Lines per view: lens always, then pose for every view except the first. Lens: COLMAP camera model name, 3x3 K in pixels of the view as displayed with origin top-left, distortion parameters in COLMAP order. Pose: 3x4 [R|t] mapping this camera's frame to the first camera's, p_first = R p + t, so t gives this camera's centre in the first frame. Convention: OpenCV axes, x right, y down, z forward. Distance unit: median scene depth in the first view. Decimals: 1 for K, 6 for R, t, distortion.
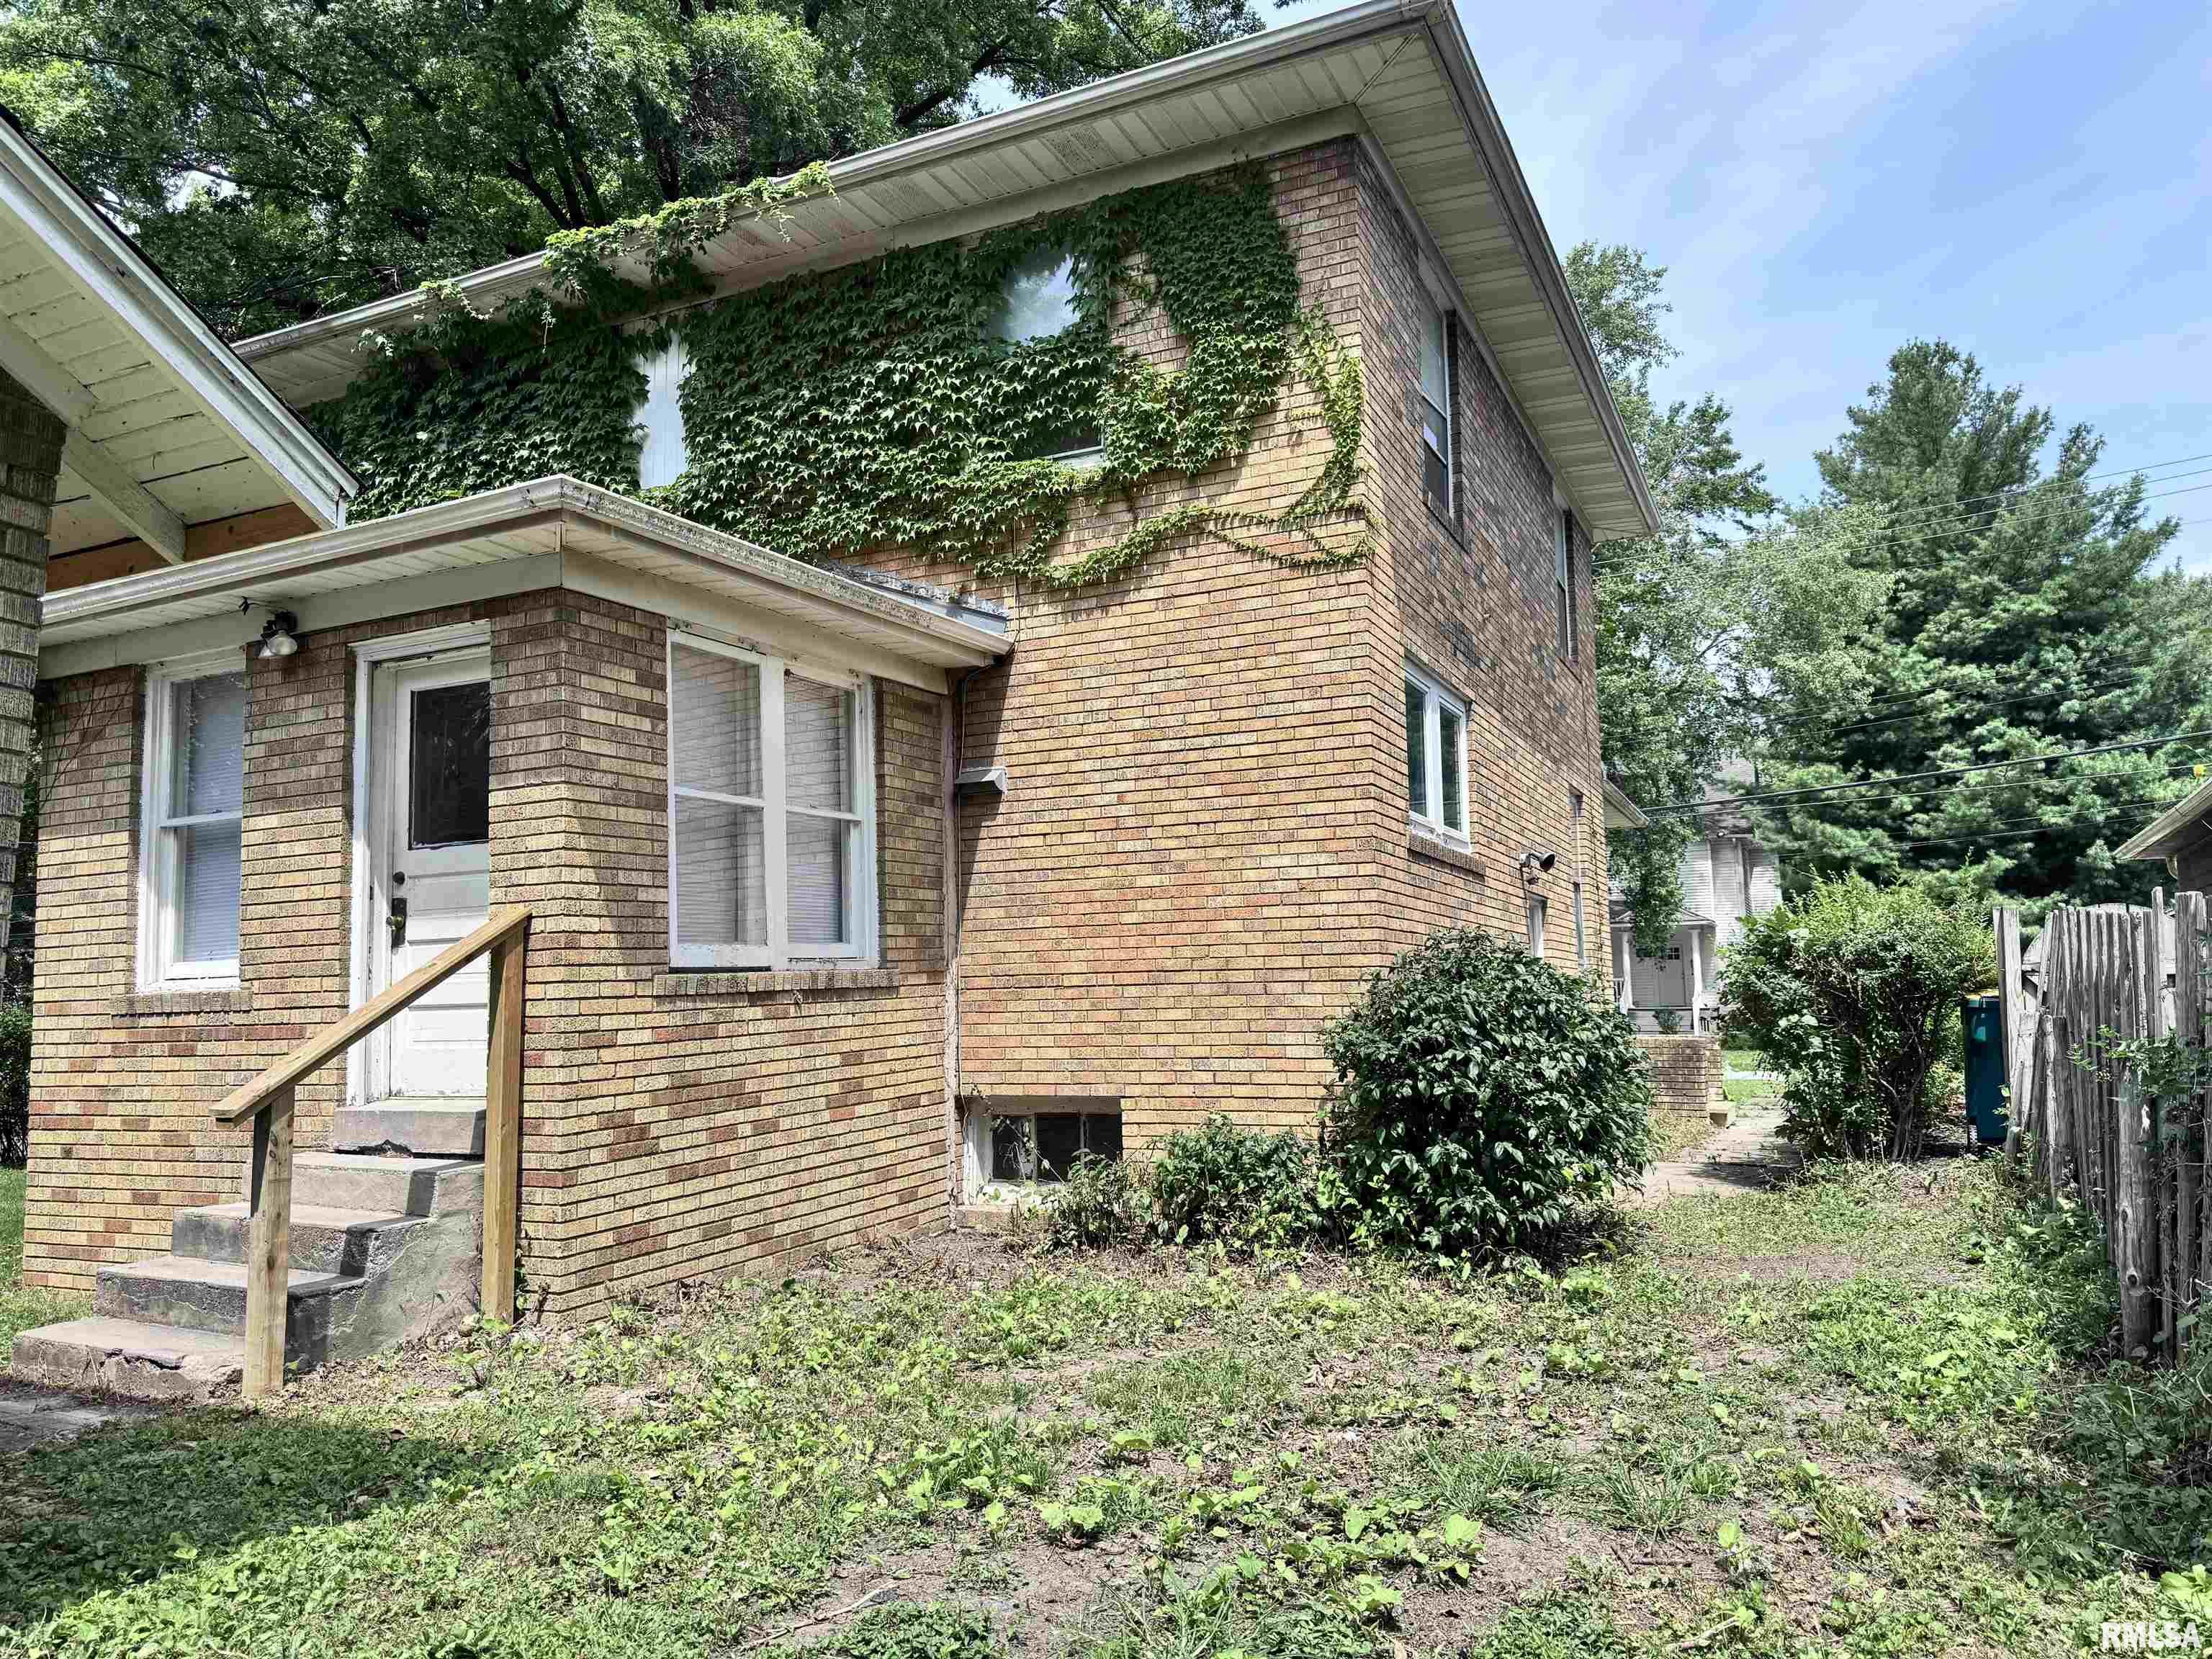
lens RADIAL K [[1550.3, 0, 1108.3], [0, 1550.3, 823.6], [0, 0, 1]] dist [0.025516, -0.048608]
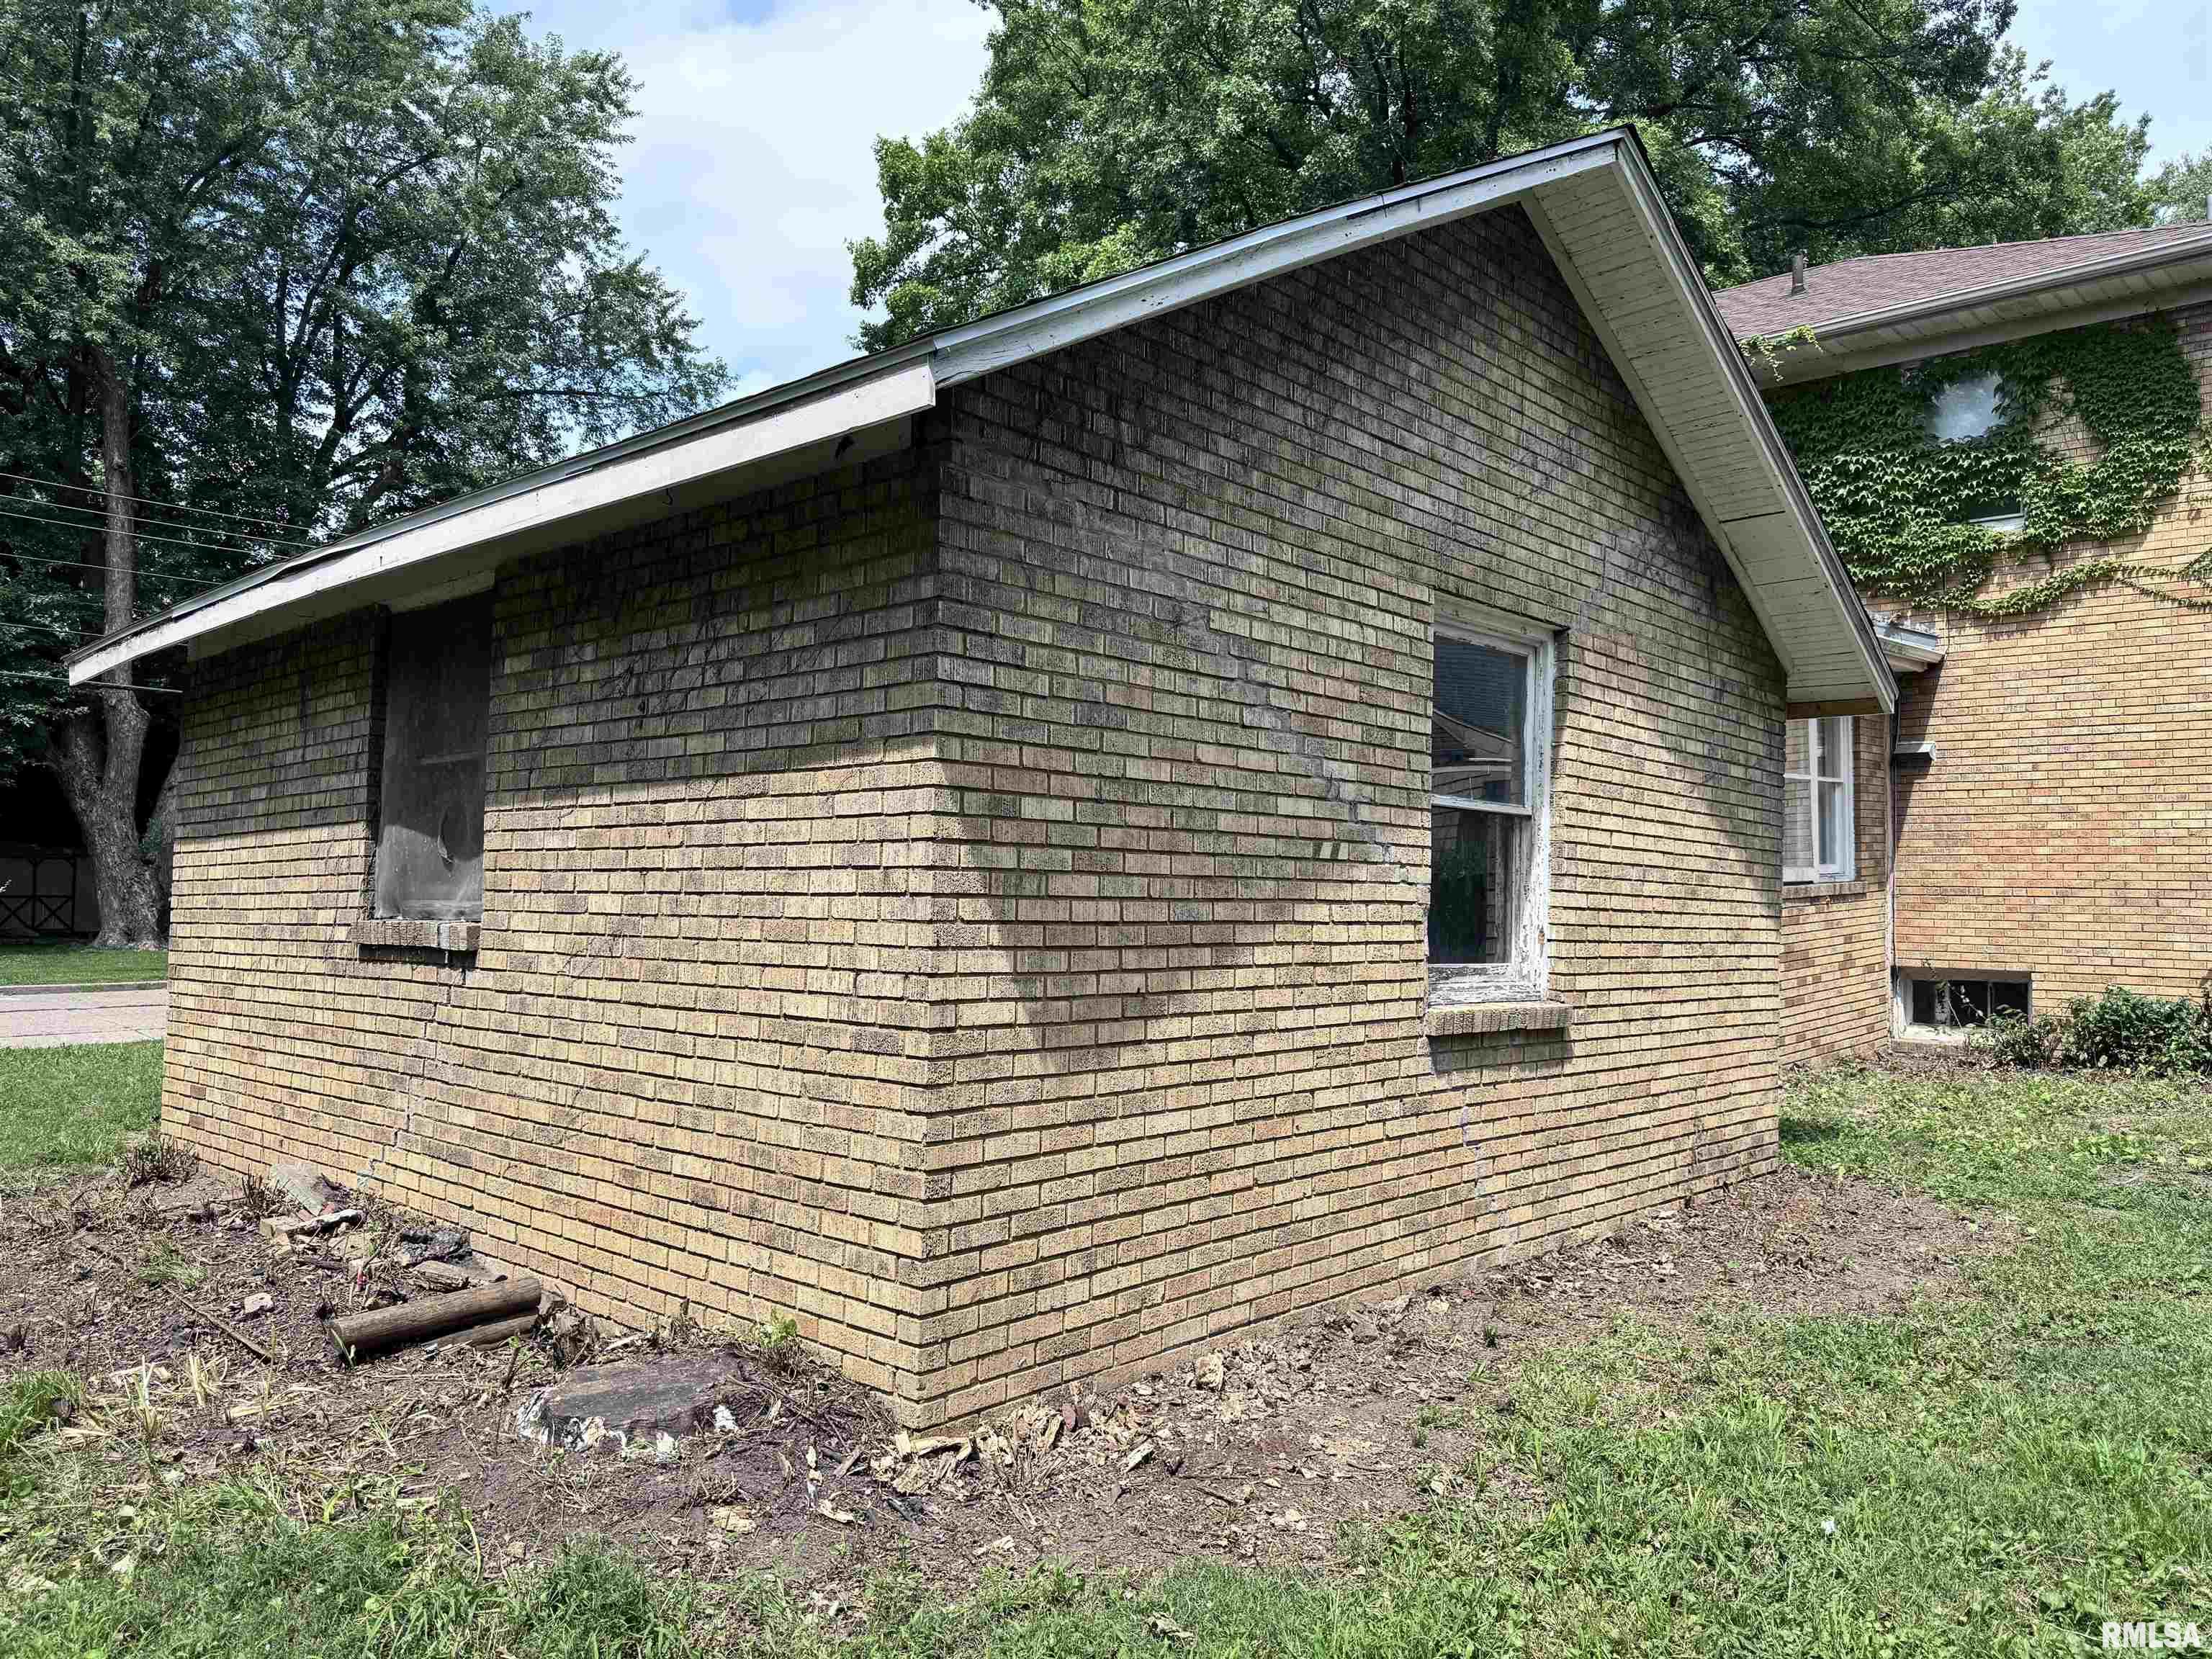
lens RADIAL K [[1550.3, 0, 1092.5], [0, 1550.3, 830.2], [0, 0, 1]] dist [0.025516, -0.048608]
pose [[0.940522, 0.016865, -0.339314, -0.325852], [0.013150, 0.996211, 0.085964, -0.093442], [0.339478, -0.085313, 0.936737, -0.655189]]
